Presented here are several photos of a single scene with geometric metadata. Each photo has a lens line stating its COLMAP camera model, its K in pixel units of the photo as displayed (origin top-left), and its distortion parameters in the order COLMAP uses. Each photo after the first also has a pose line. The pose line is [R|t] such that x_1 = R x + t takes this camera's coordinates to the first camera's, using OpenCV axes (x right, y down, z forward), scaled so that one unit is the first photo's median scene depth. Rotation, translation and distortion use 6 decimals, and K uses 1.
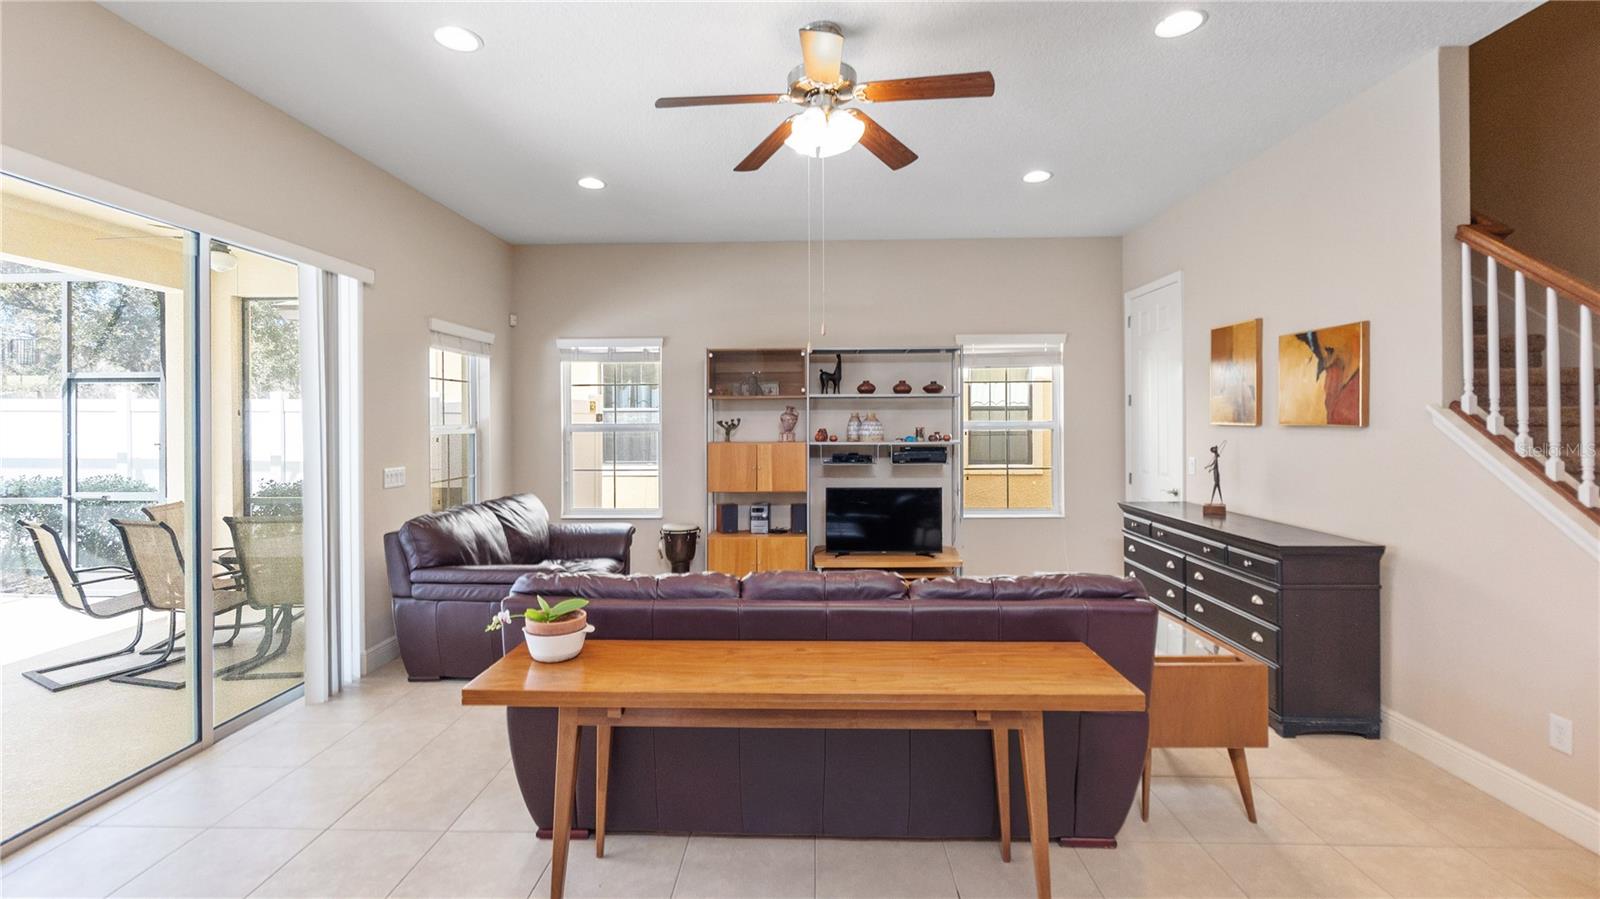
lens RADIAL K [[691.3, 0, 797.0], [0, 691.3, 432.2], [0, 0, 1]] dist [0.000974, -0.000268]
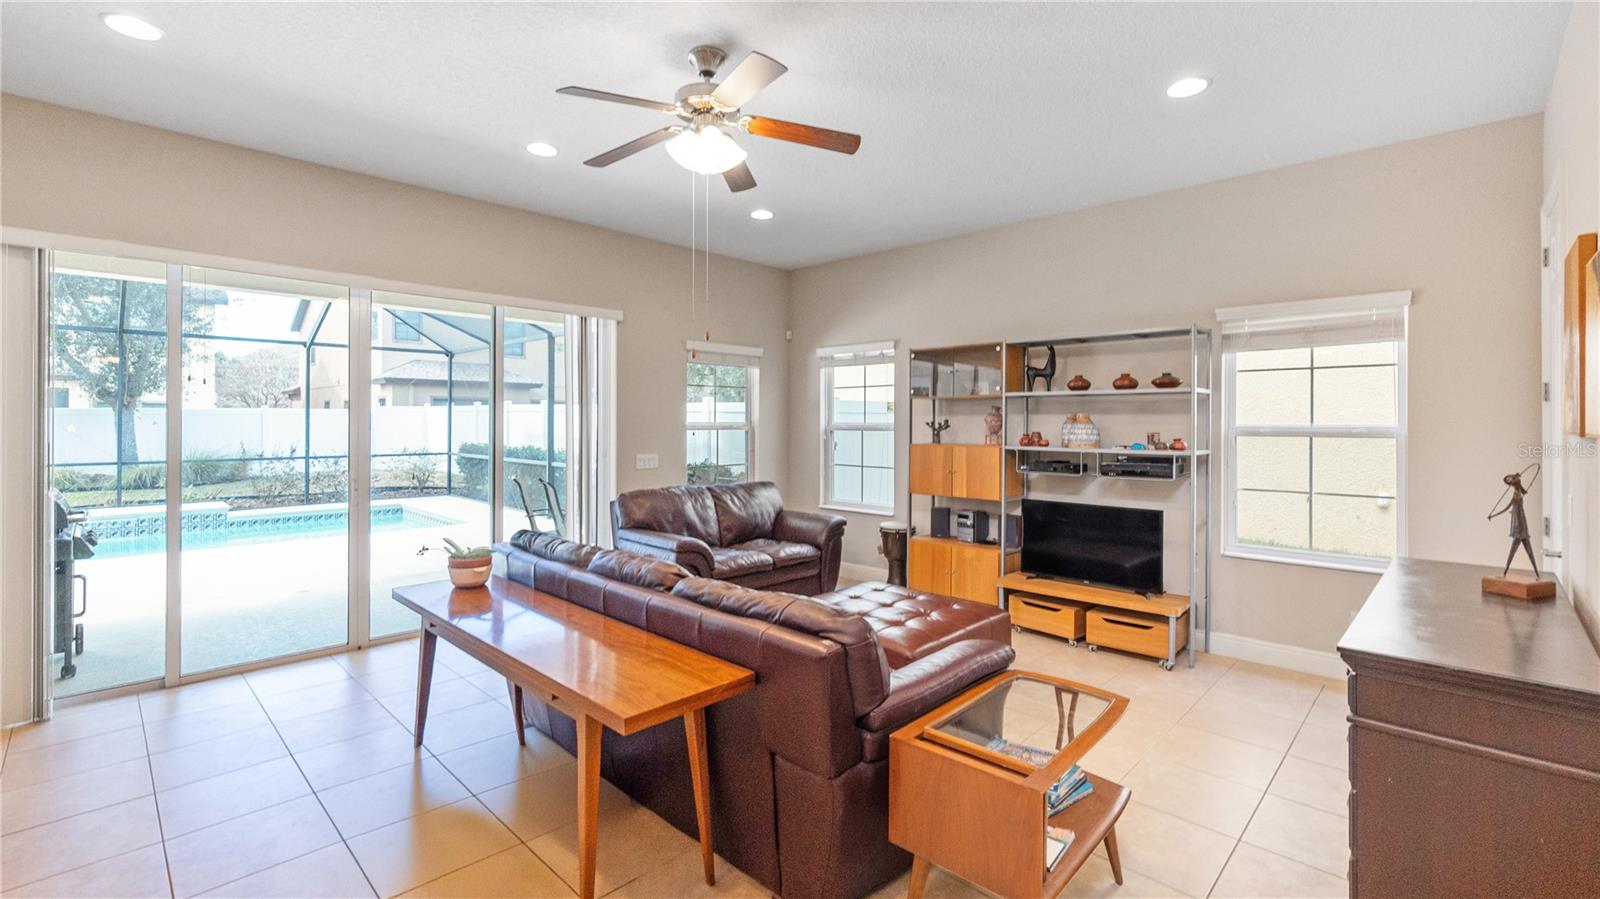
lens RADIAL K [[691.3, 0, 794.4], [0, 691.3, 422.4], [0, 0, 1]] dist [0.000974, -0.000268]
pose [[0.739611, 0.008597, -0.672979, 0.408854], [-0.018330, 0.999805, -0.007372, -0.004888], [0.672785, 0.017788, 0.739624, 0.144811]]
